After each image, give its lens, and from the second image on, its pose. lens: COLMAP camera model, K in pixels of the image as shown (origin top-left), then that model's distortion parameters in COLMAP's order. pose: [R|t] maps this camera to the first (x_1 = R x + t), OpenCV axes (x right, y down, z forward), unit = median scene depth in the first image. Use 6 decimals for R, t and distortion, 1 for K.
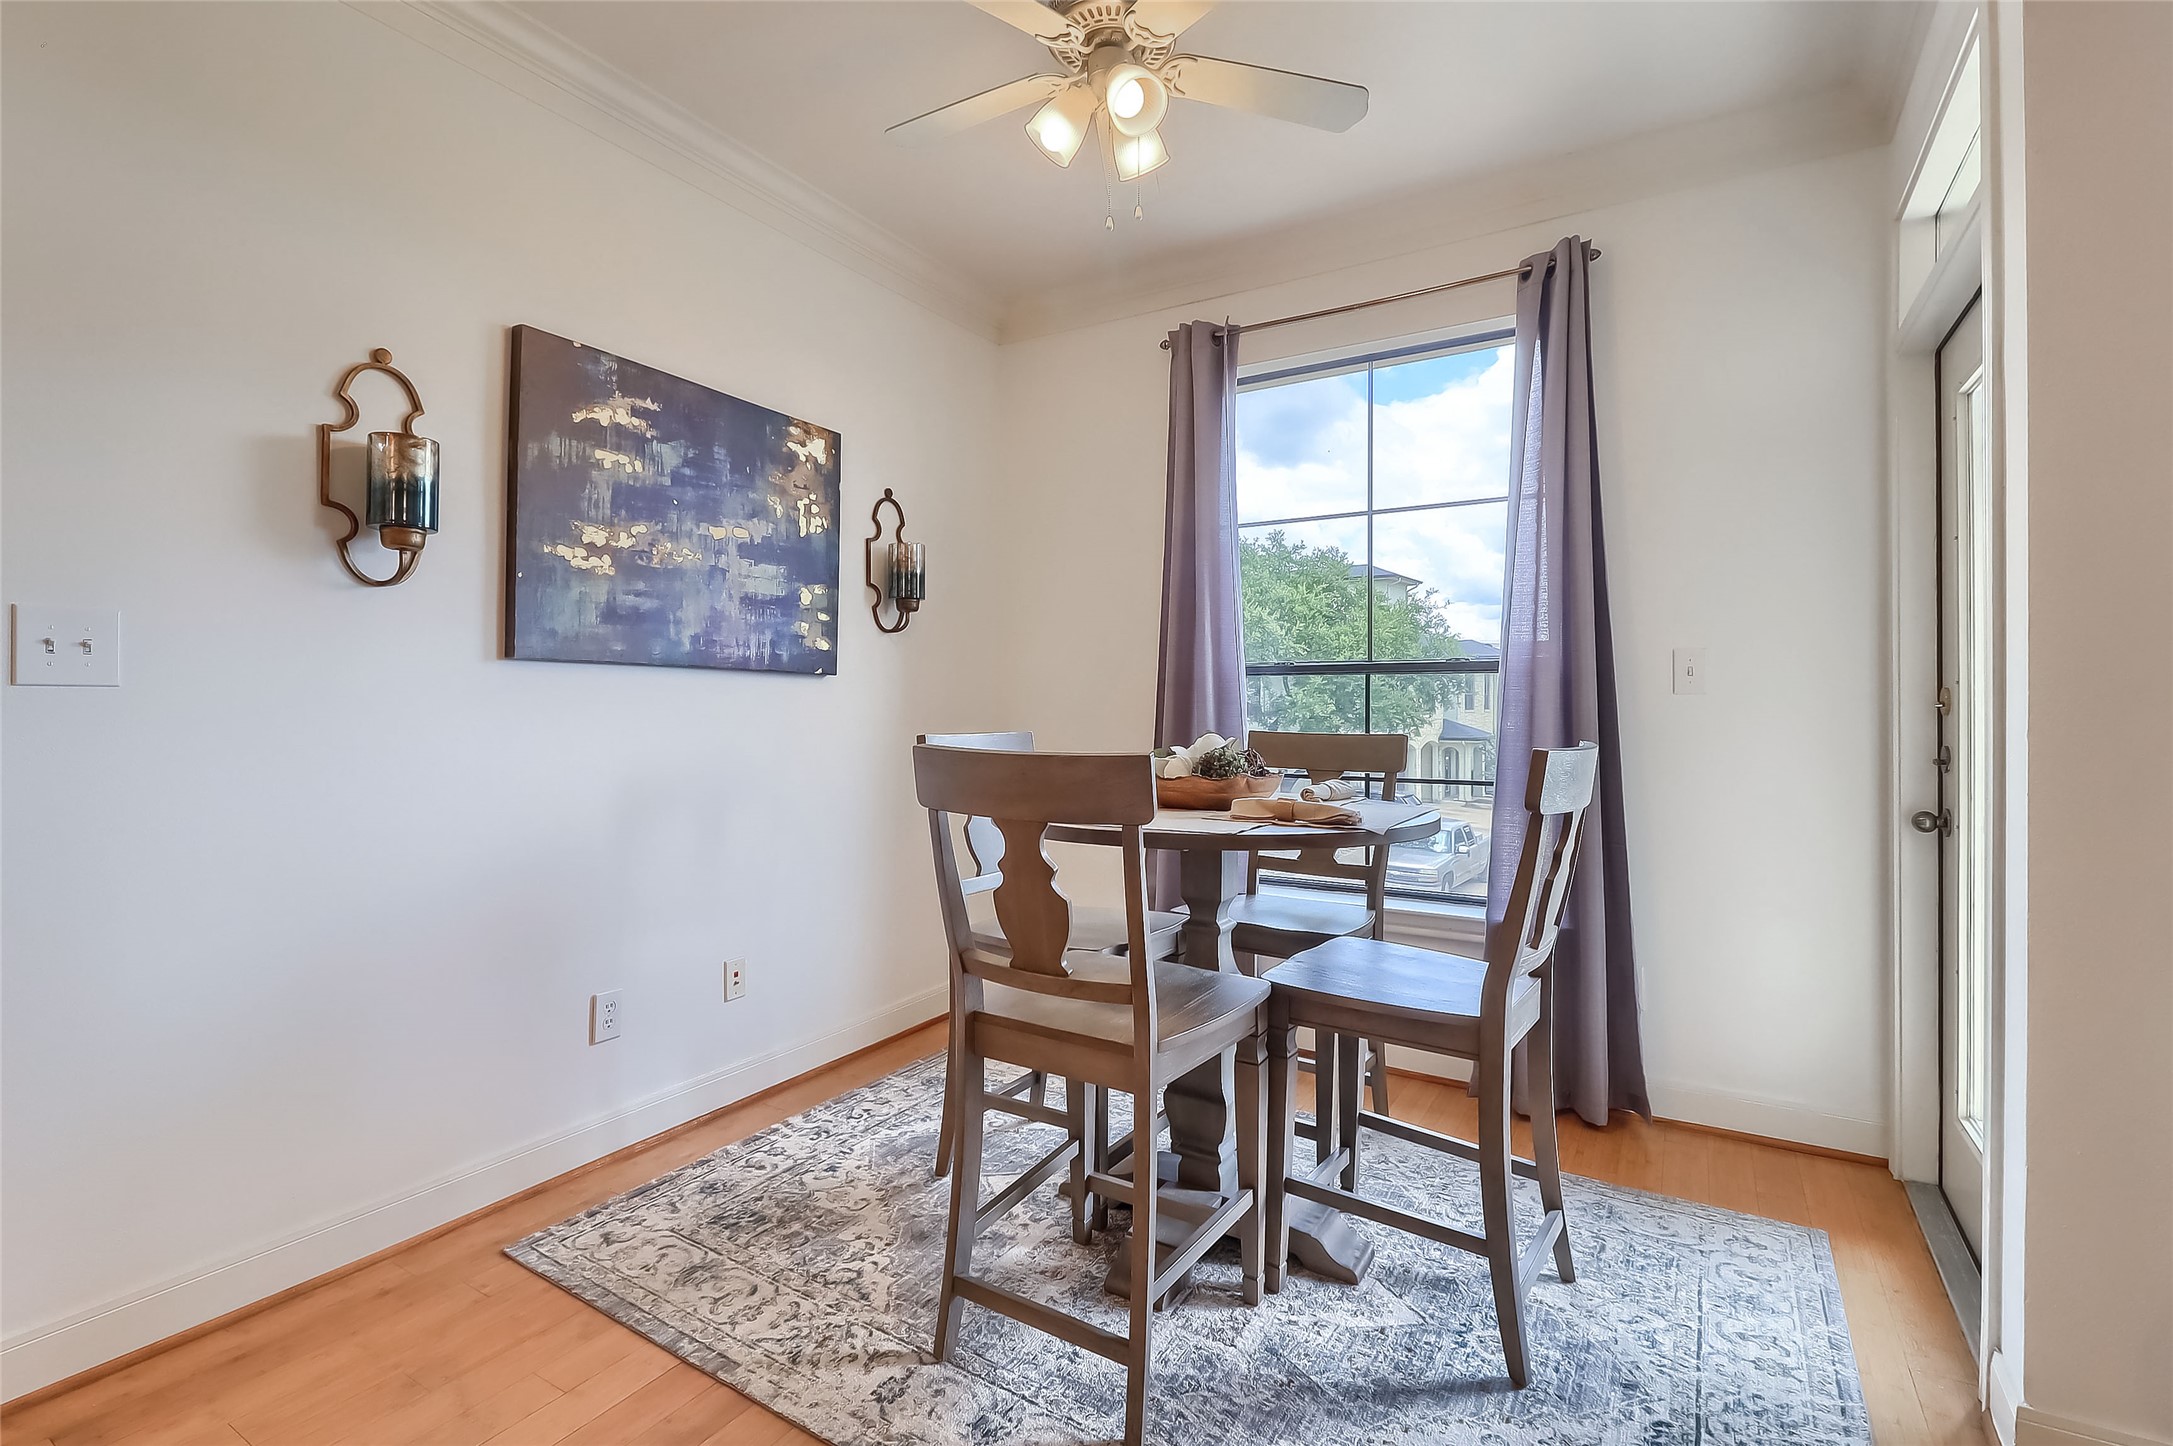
lens RADIAL K [[1000.1, 0, 1071.1], [0, 1000.1, 694.5], [0, 0, 1]] dist [0.017056, -0.012883]
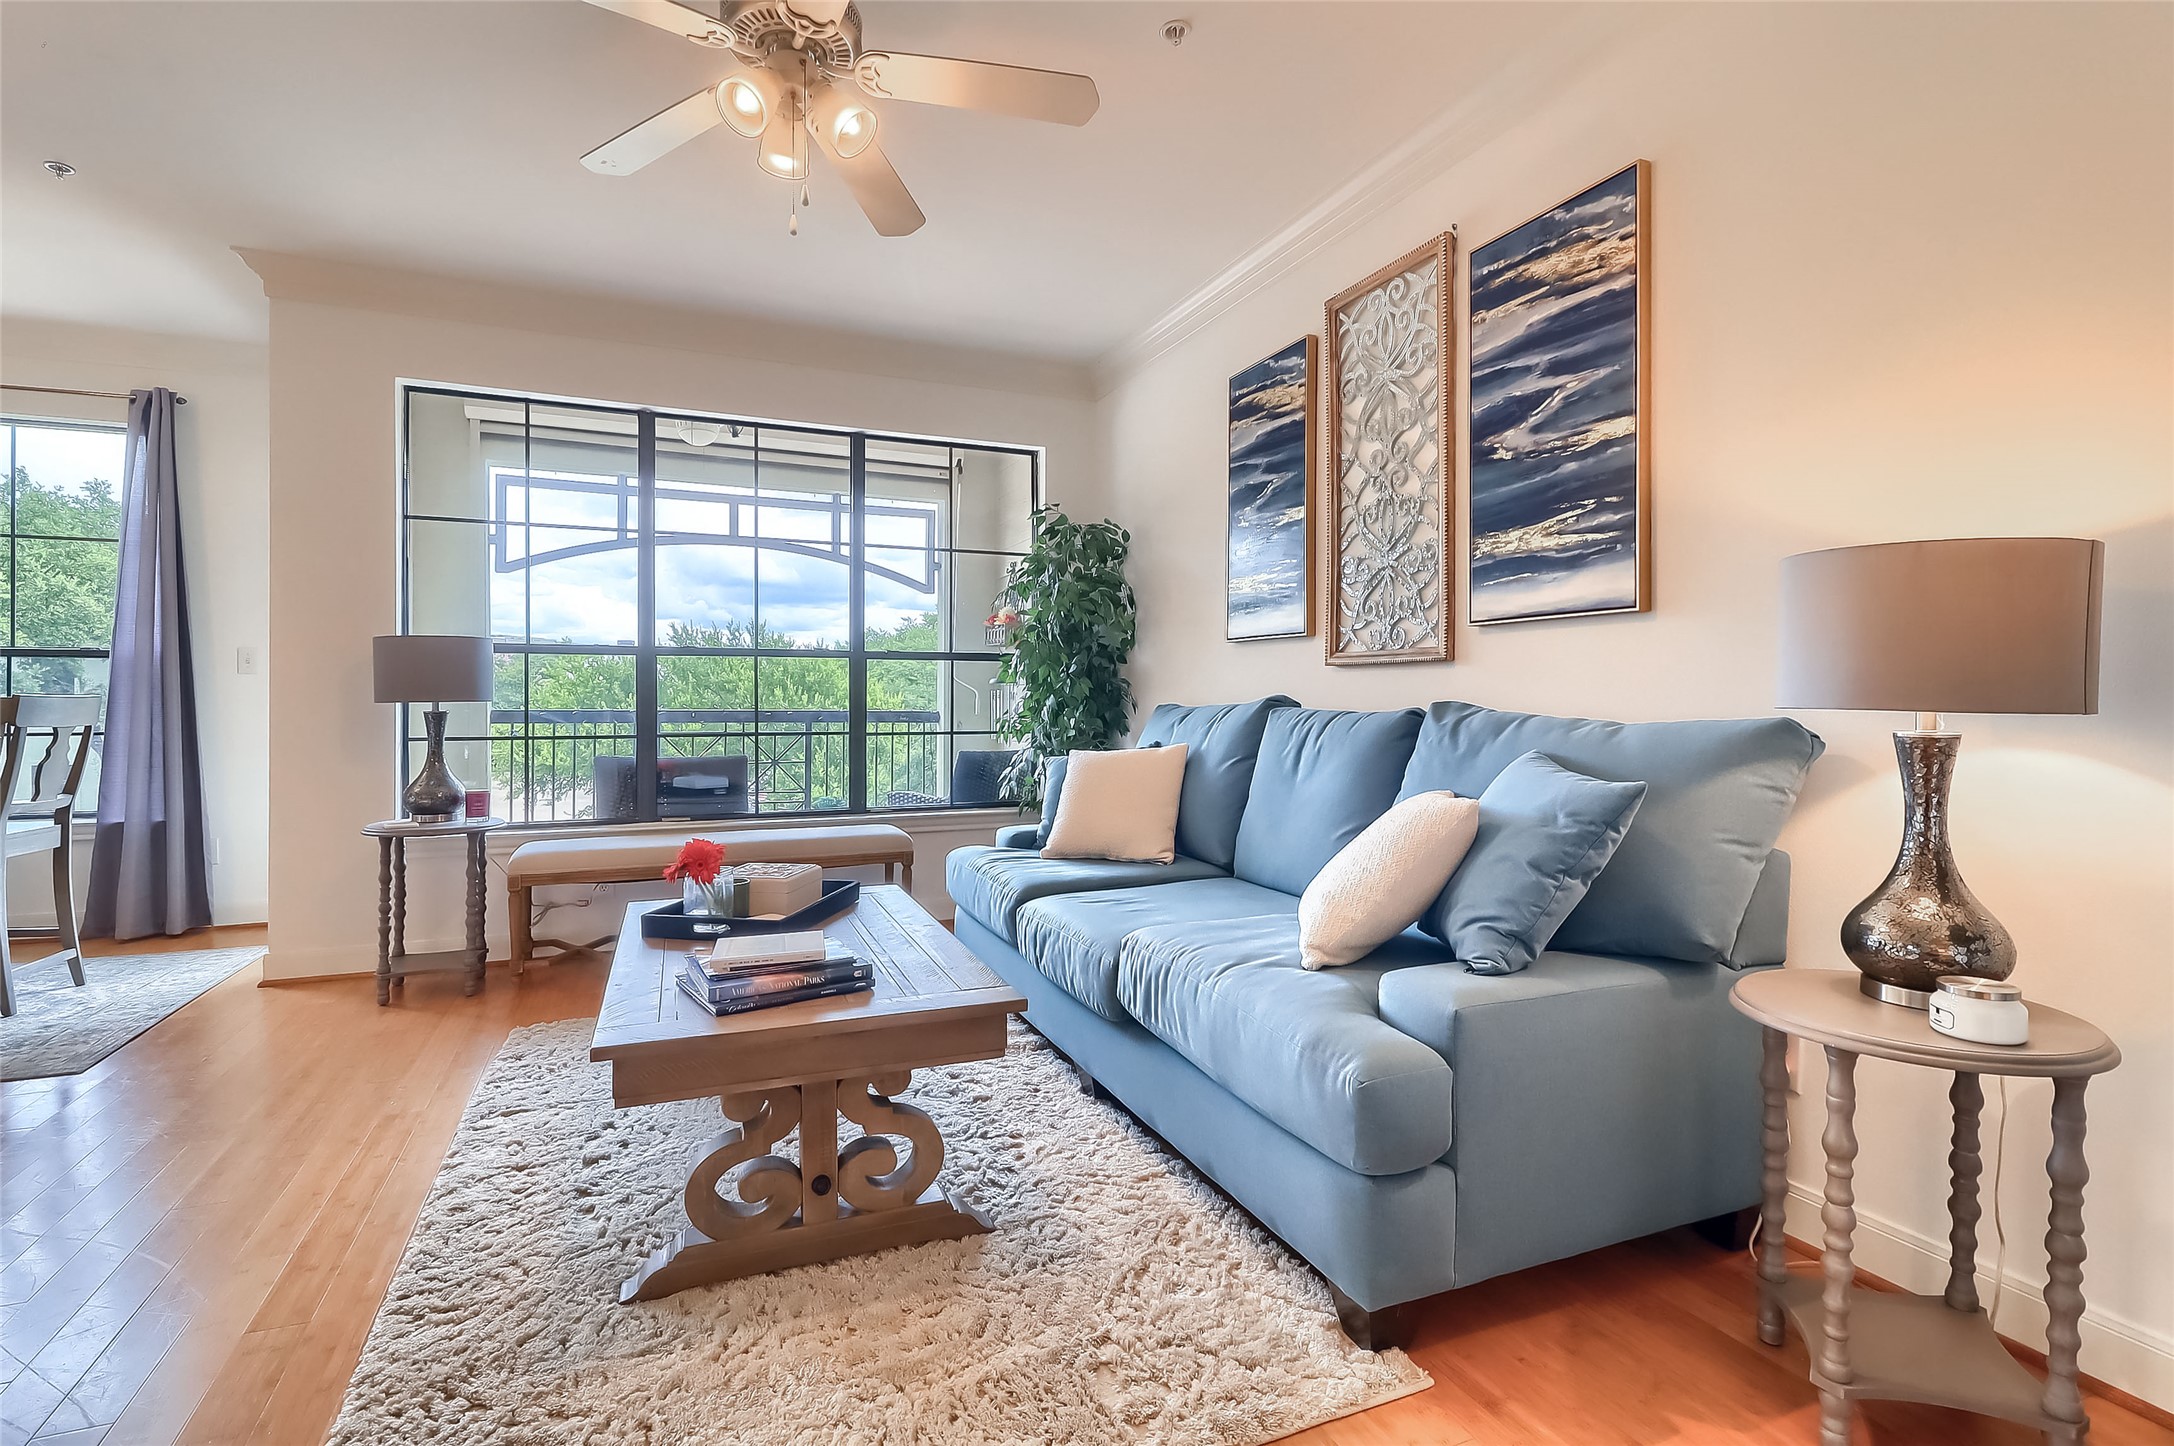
lens RADIAL K [[1000.6, 0, 1071.6], [0, 1000.6, 694.5], [0, 0, 1]] dist [0.017056, -0.012883]
pose [[0.582529, 0.003245, 0.812803, 0.042432], [-0.007091, 0.999974, 0.001090, 0.023008], [-0.812779, -0.006398, 0.582537, -1.115908]]
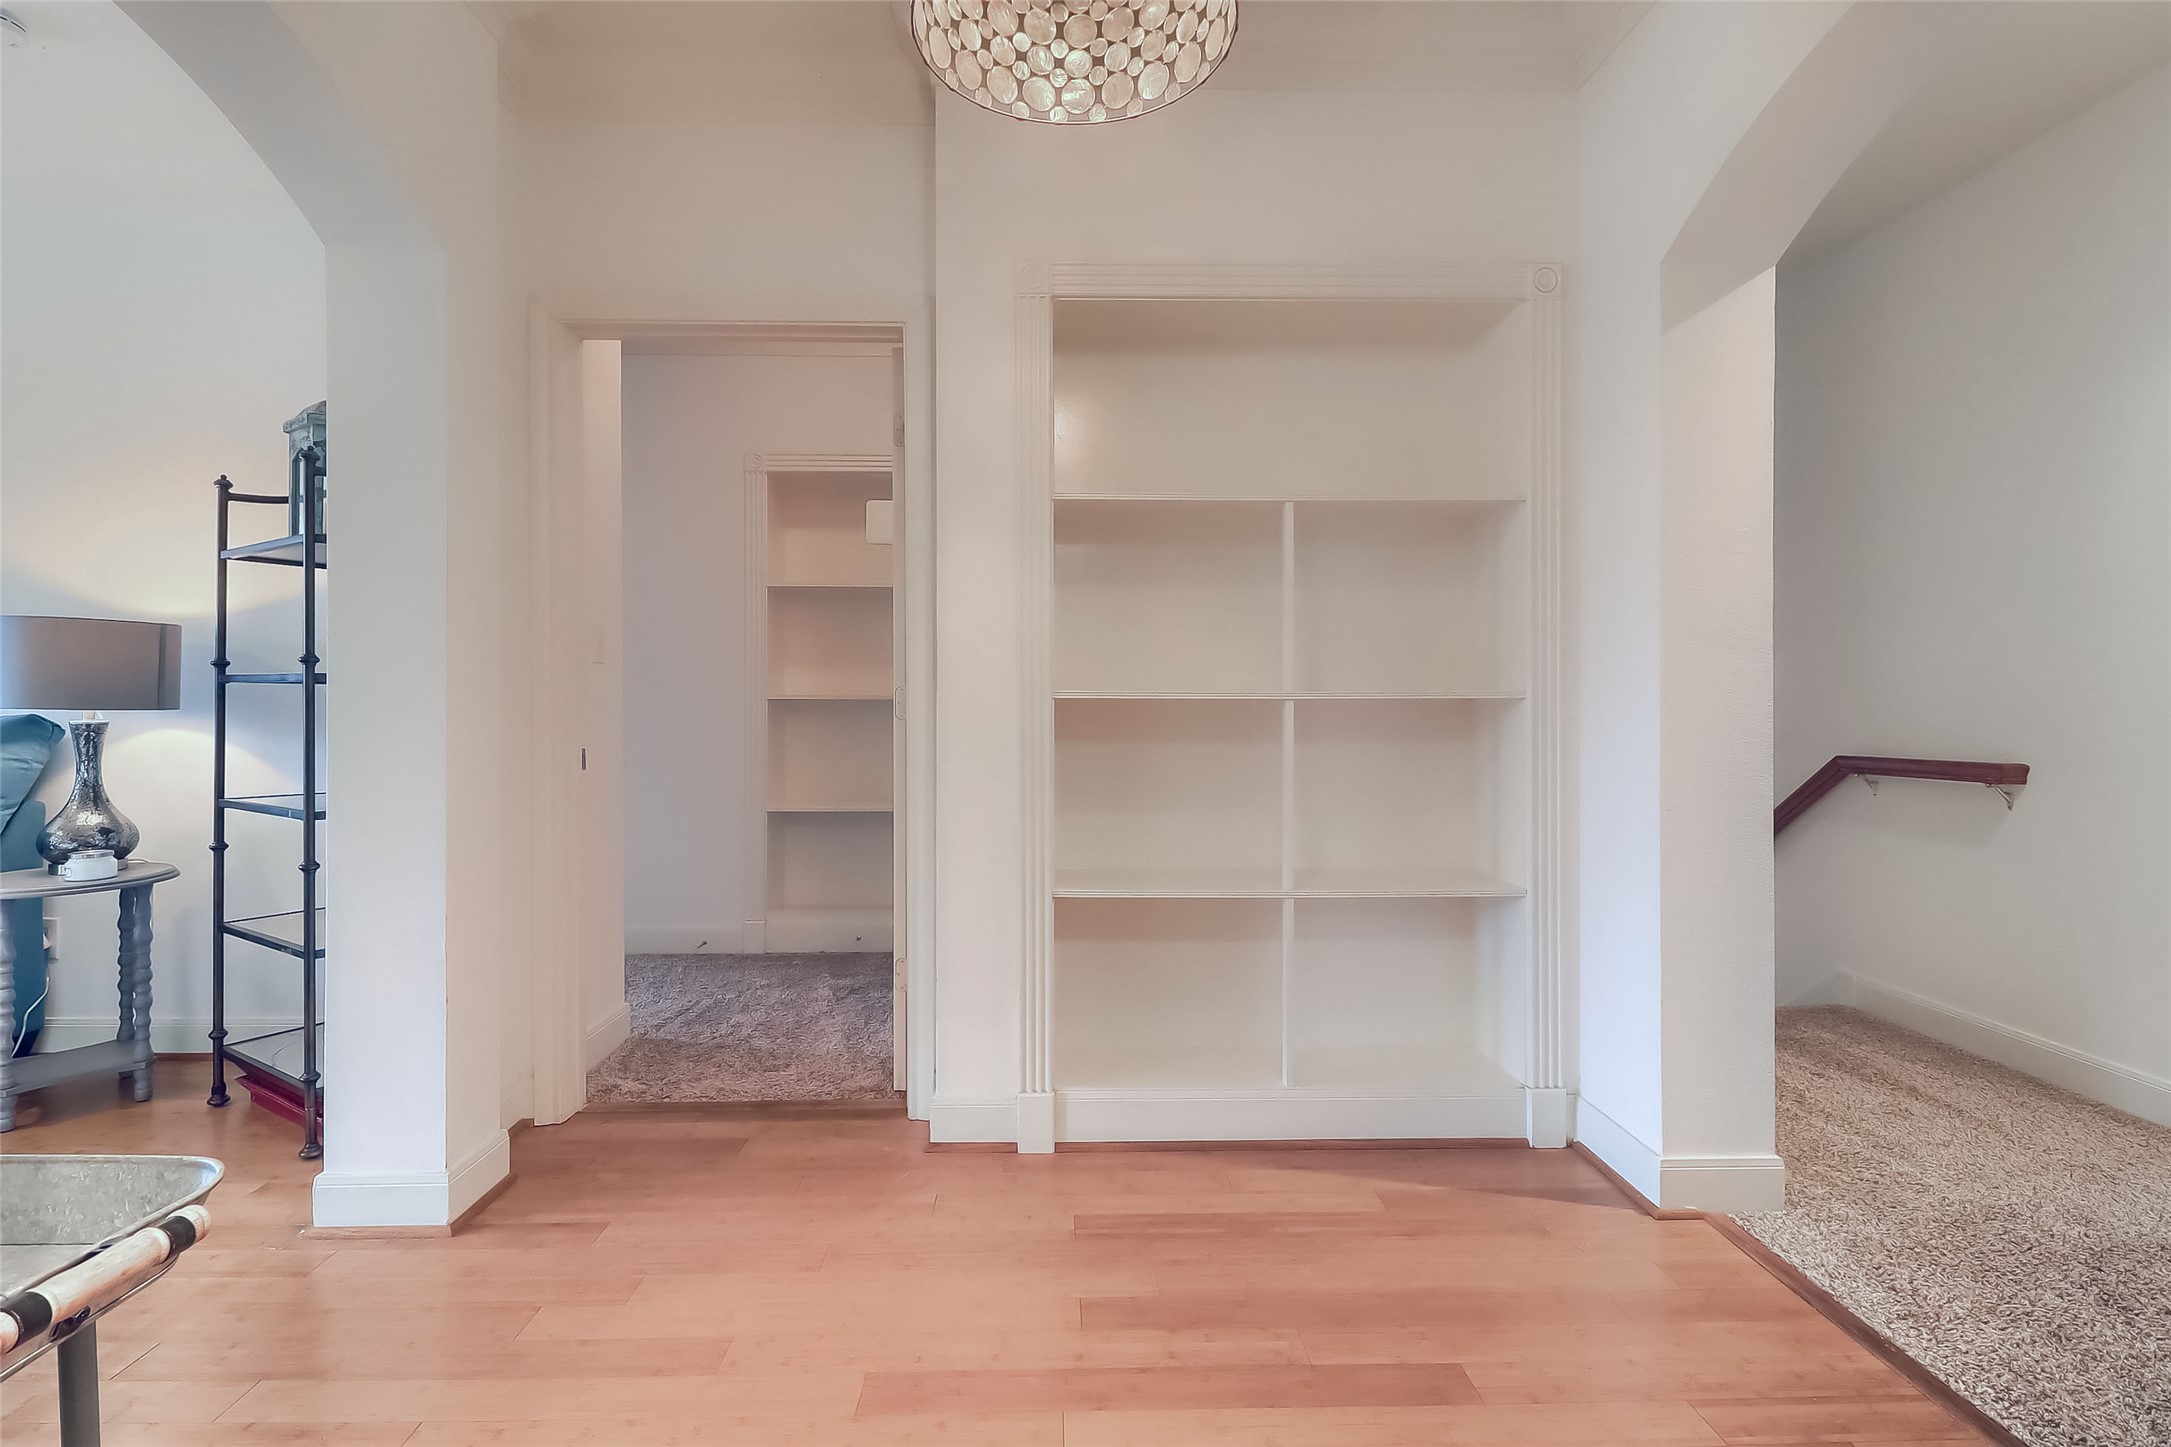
lens RADIAL K [[999.2, 0, 1070.2], [0, 999.2, 695.0], [0, 0, 1]] dist [0.017056, -0.012883]
pose [[-0.548860, 0.003296, 0.835908, -0.594437], [-0.006522, 0.999945, -0.008225, 0.017003], [-0.835889, -0.009967, -0.548808, -1.441578]]
